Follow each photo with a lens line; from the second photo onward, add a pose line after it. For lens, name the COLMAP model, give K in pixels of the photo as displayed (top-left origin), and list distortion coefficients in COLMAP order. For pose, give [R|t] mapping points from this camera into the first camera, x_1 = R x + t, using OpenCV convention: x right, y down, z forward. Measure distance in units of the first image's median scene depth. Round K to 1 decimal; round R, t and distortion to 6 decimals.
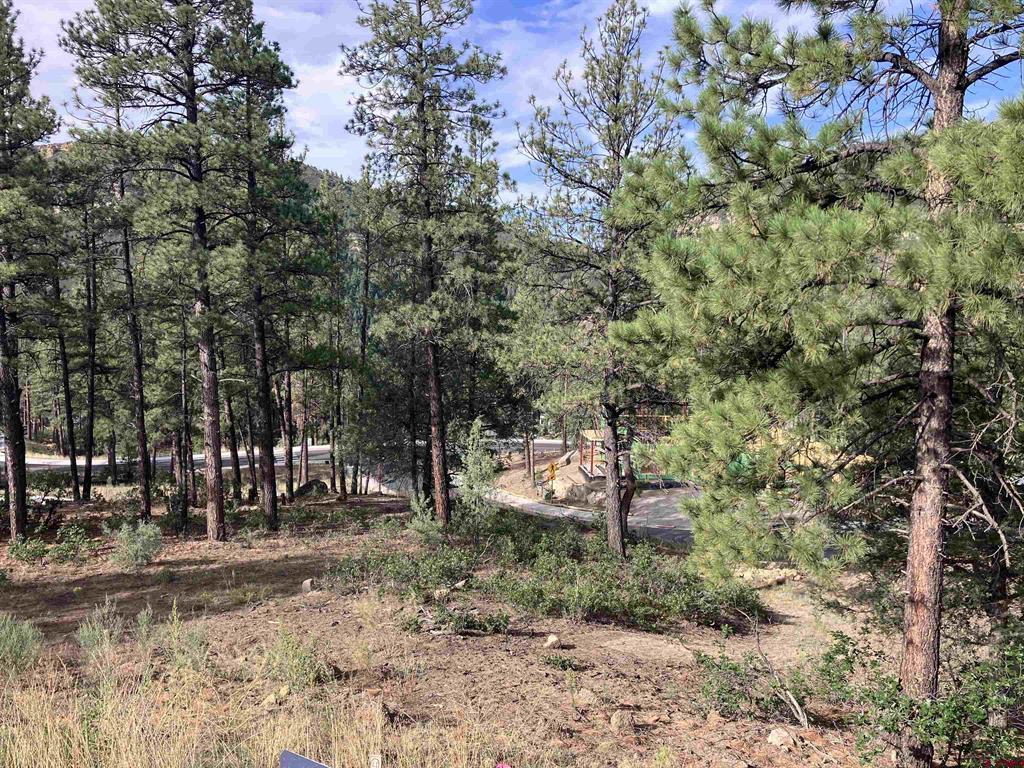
lens RADIAL K [[833.3, 0, 511.0], [0, 833.3, 386.7], [0, 0, 1]] dist [0.051658, -0.050424]
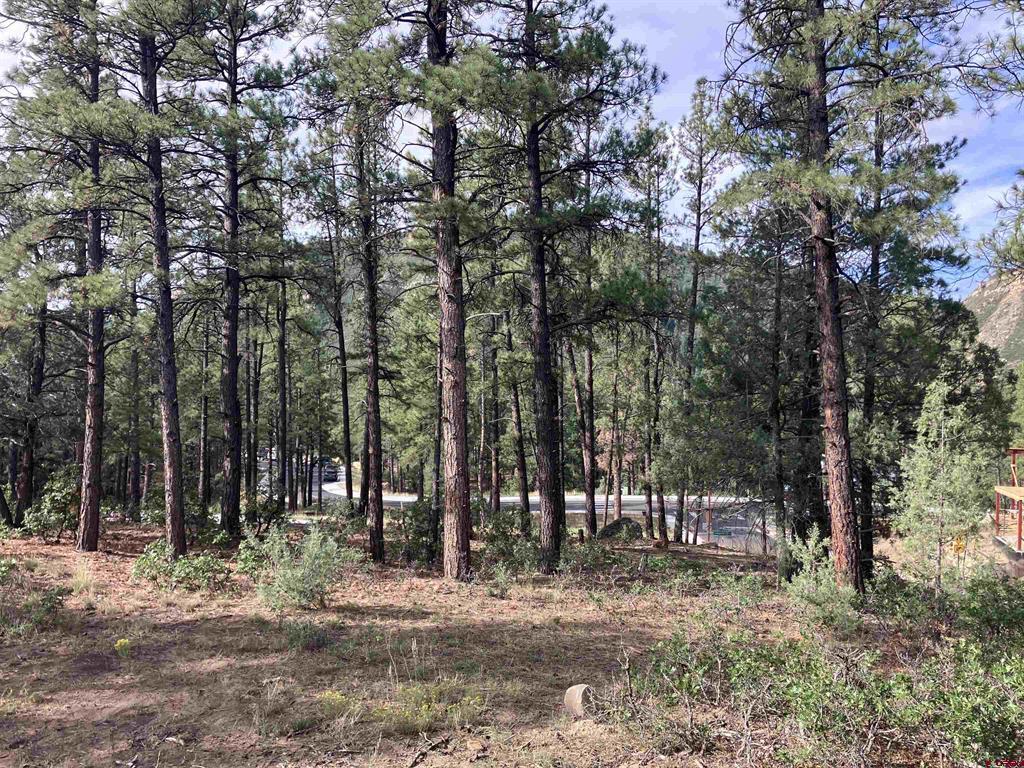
lens RADIAL K [[840.9, 0, 511.6], [0, 840.9, 382.4], [0, 0, 1]] dist [0.055634, -0.056795]
pose [[0.929613, 0.001615, -0.368534, -0.088172], [-0.031083, 0.996771, -0.074037, 0.083820], [0.367224, 0.080281, 0.926661, 0.434832]]
